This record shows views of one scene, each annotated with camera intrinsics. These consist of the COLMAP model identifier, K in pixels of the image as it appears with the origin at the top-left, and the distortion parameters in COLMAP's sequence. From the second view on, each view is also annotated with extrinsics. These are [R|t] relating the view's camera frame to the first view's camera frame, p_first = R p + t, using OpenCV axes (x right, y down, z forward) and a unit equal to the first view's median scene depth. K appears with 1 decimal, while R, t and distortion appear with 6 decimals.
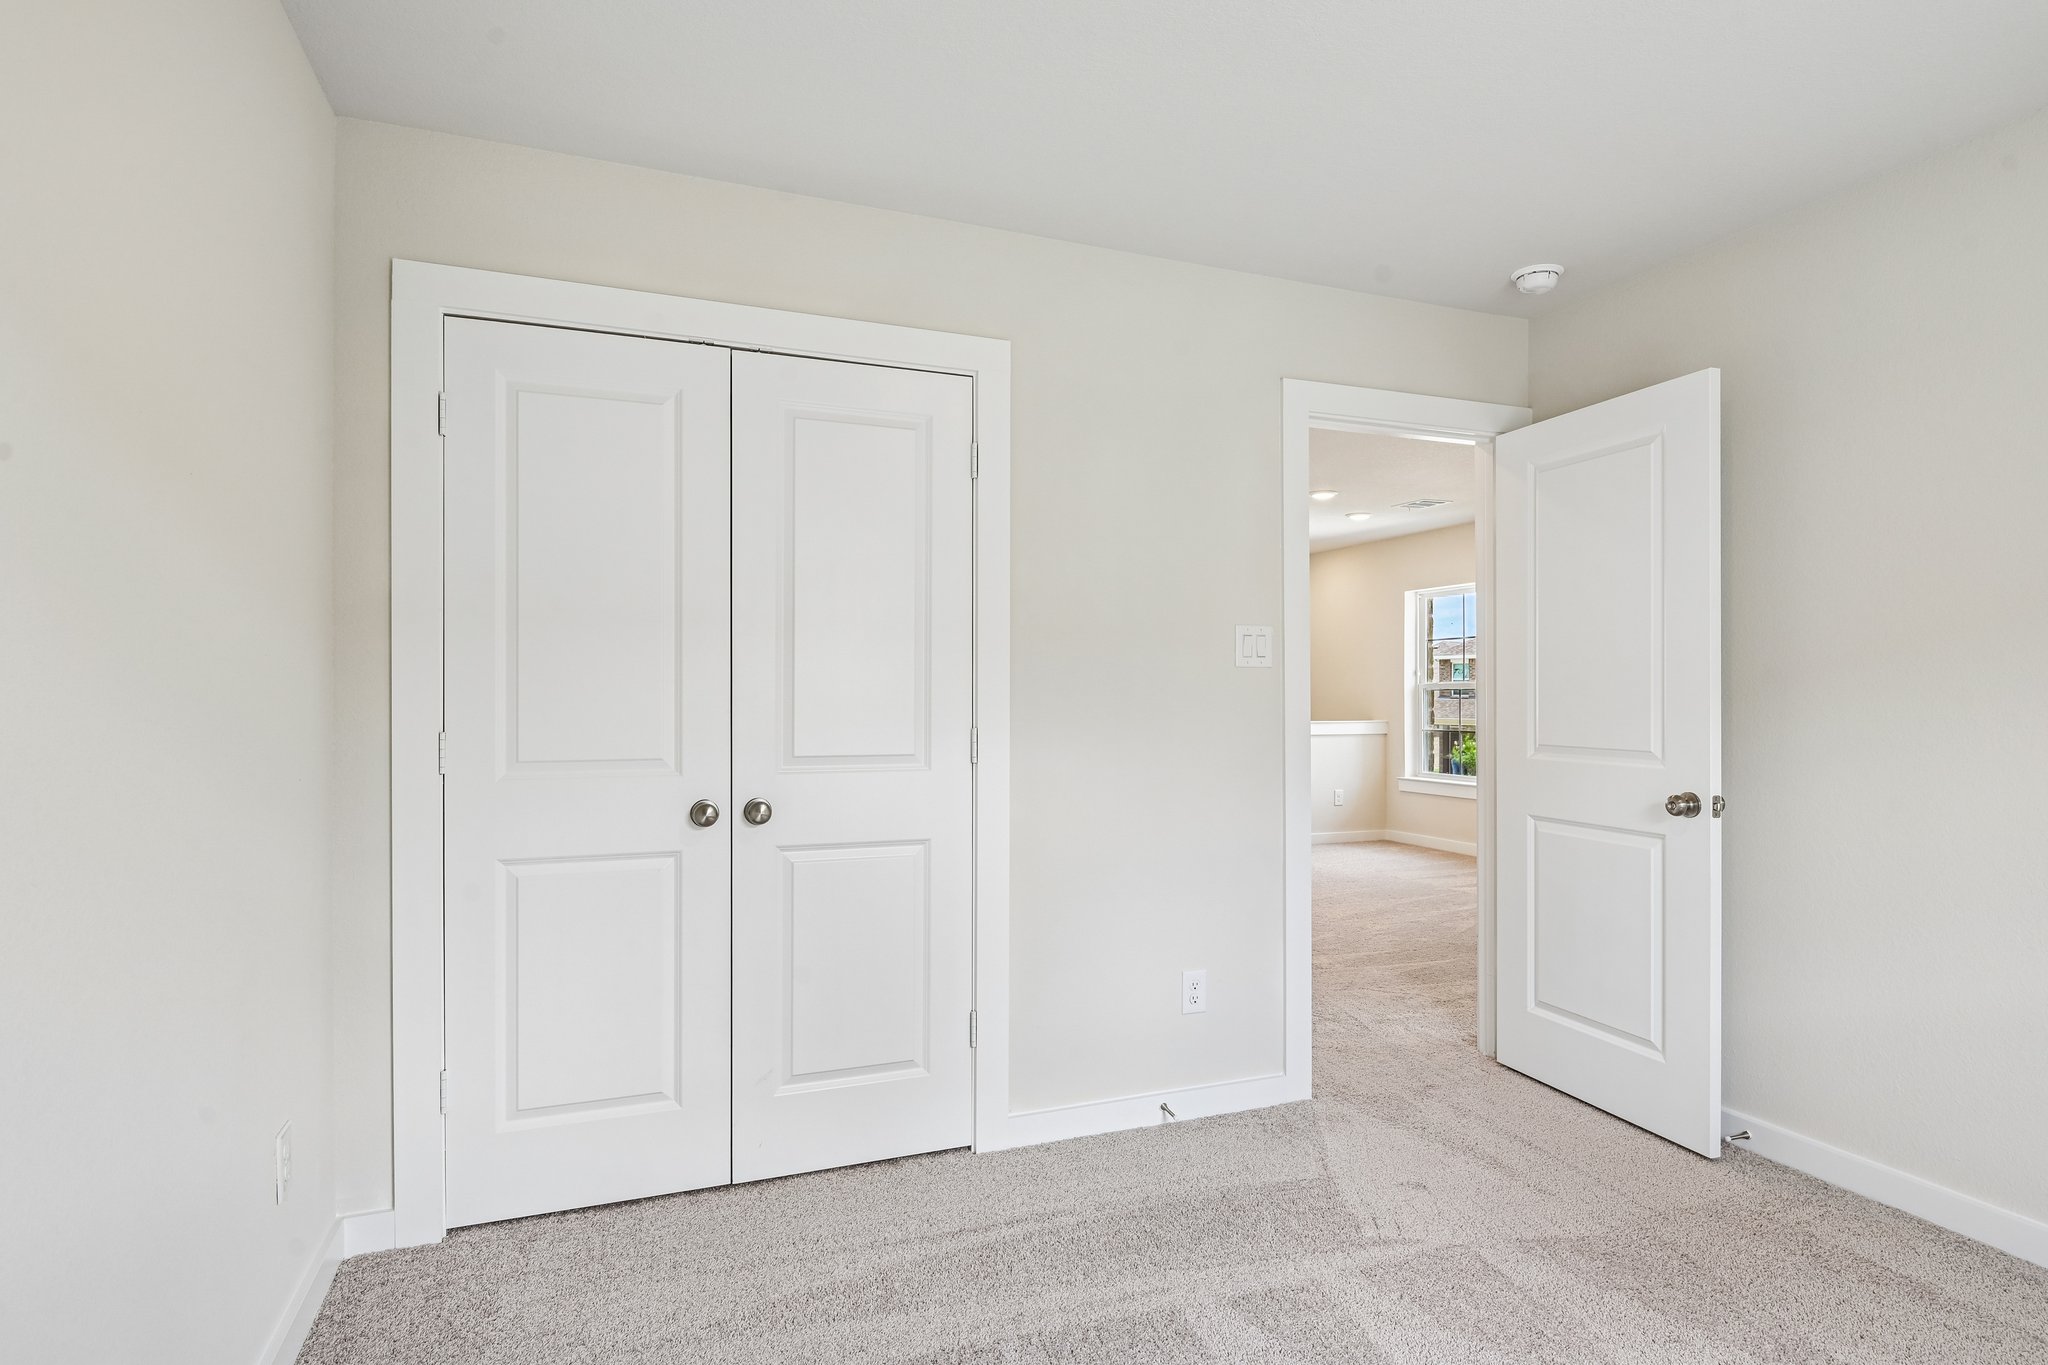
lens RADIAL K [[1059.3, 0, 1032.8], [0, 1059.3, 671.8], [0, 0, 1]] dist [0.002541, -0.008375]
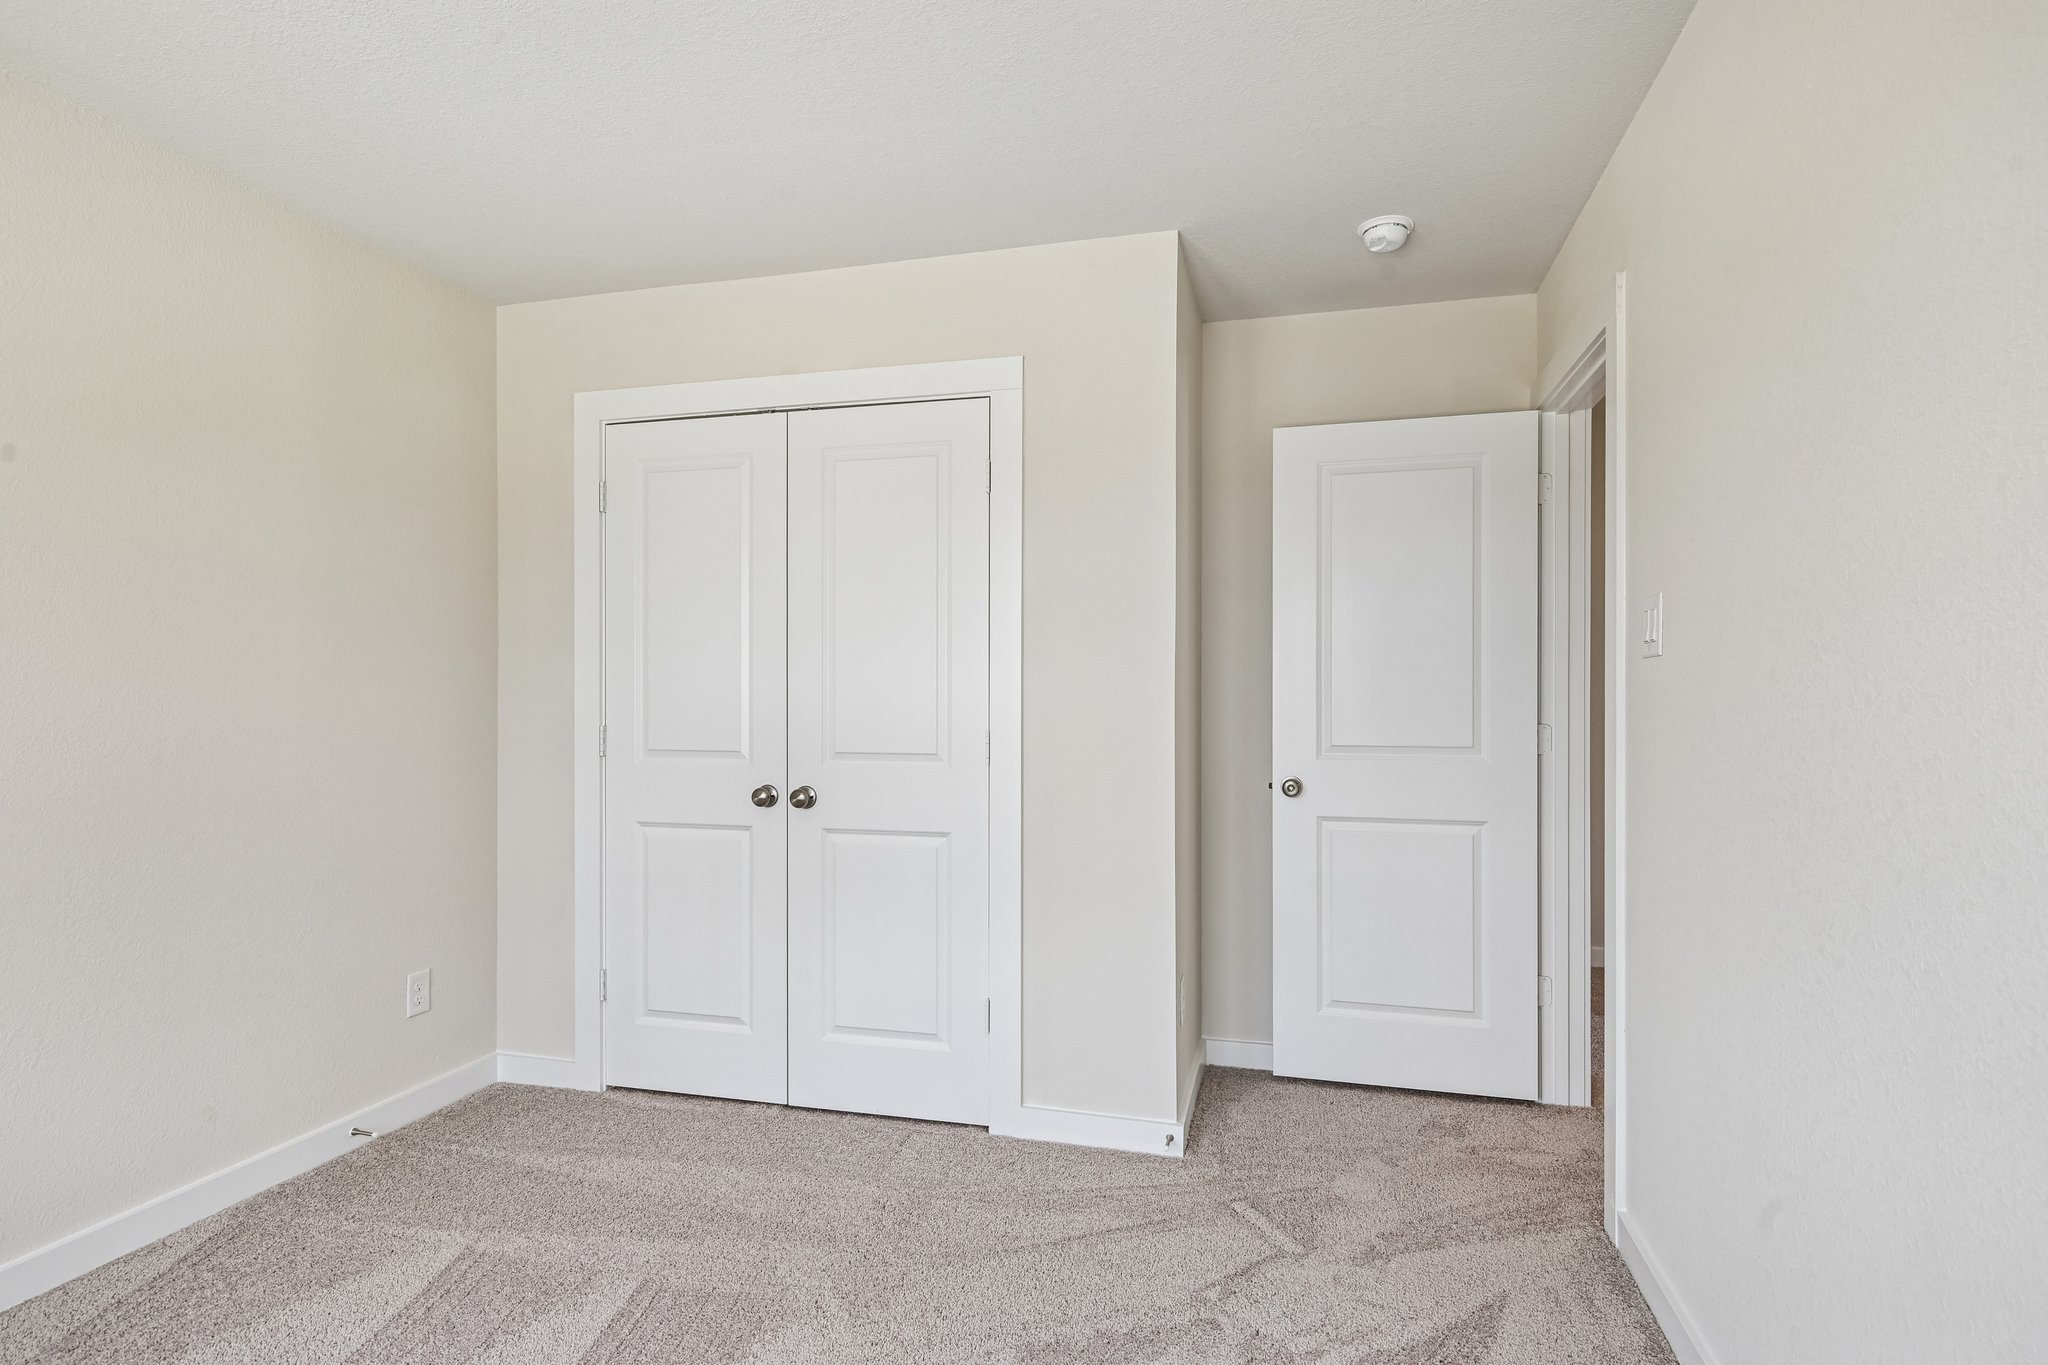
lens RADIAL K [[1083.0, 0, 1016.5], [0, 1083.0, 689.9], [0, 0, 1]] dist [0.000649, -0.008601]
pose [[0.801870, -0.010632, -0.597404, 0.660121], [0.011982, 0.999927, -0.001714, 0.016197], [0.597378, -0.005784, 0.801939, 0.168188]]
